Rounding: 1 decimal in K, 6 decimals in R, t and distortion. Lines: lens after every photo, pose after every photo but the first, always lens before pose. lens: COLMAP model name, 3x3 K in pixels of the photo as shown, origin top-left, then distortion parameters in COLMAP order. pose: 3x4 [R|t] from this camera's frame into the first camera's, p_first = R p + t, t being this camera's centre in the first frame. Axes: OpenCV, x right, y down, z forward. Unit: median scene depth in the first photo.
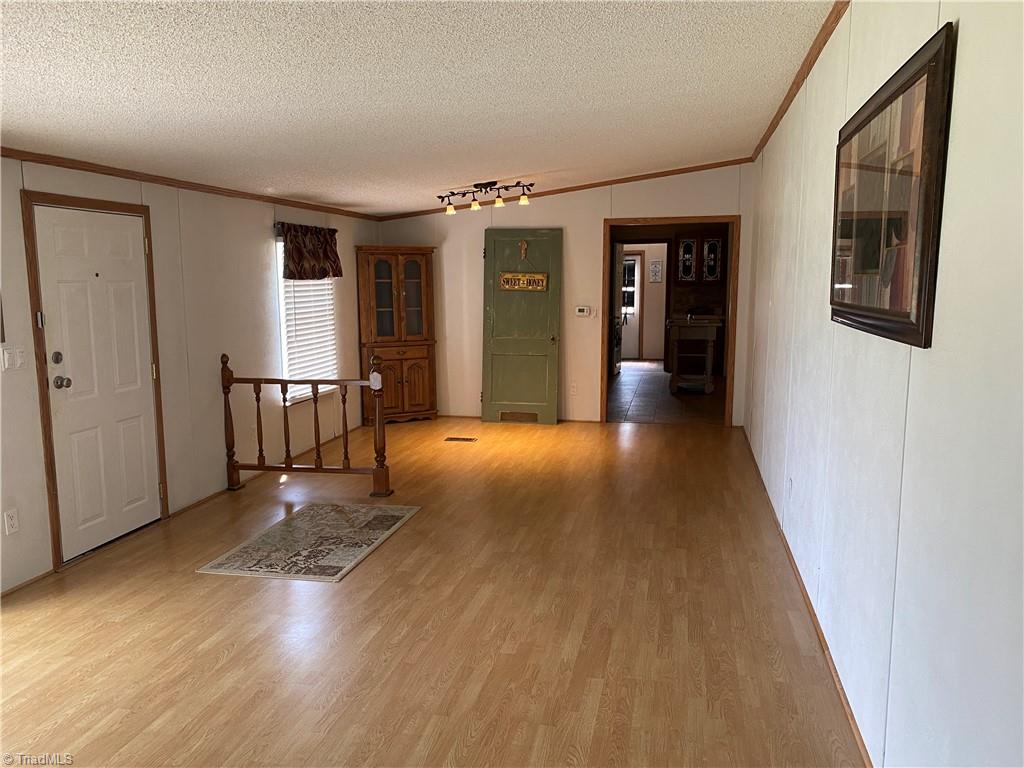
lens RADIAL K [[785.0, 0, 520.0], [0, 785.0, 384.1], [0, 0, 1]] dist [0.025438, -0.032070]
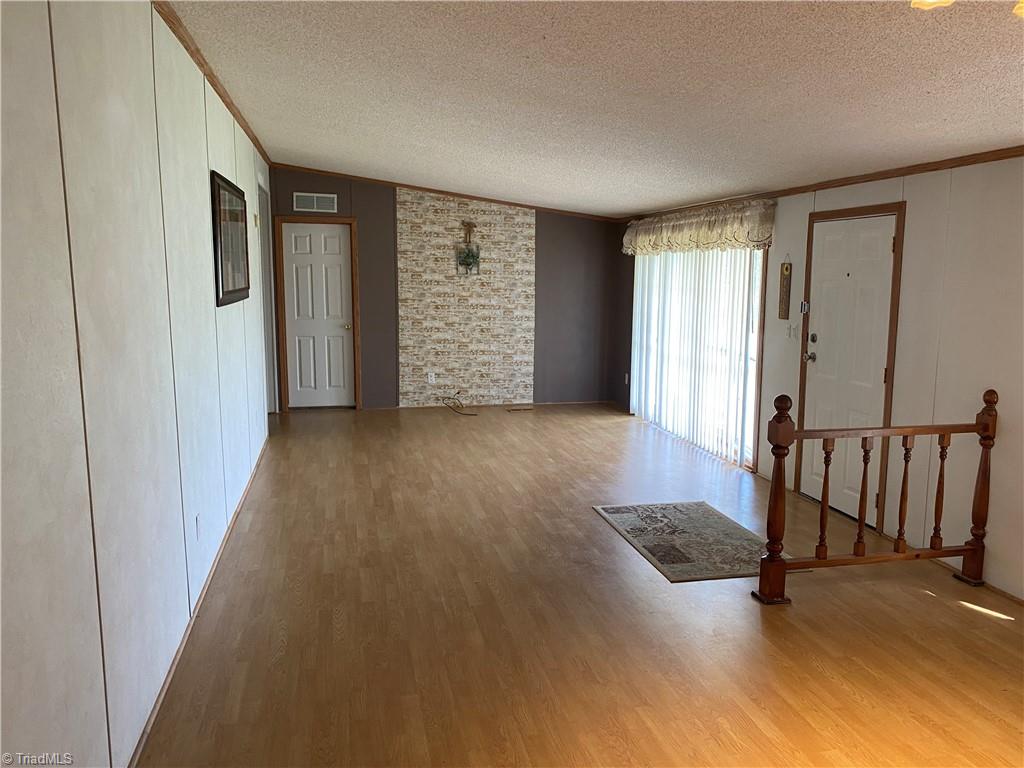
lens RADIAL K [[785.0, 0, 522.1], [0, 785.0, 380.2], [0, 0, 1]] dist [0.025438, -0.032070]
pose [[-0.909163, 0.055919, -0.412670, 0.381492], [-0.059836, 0.963120, 0.262336, -0.273437], [0.412120, 0.263199, -0.872286, 1.915112]]
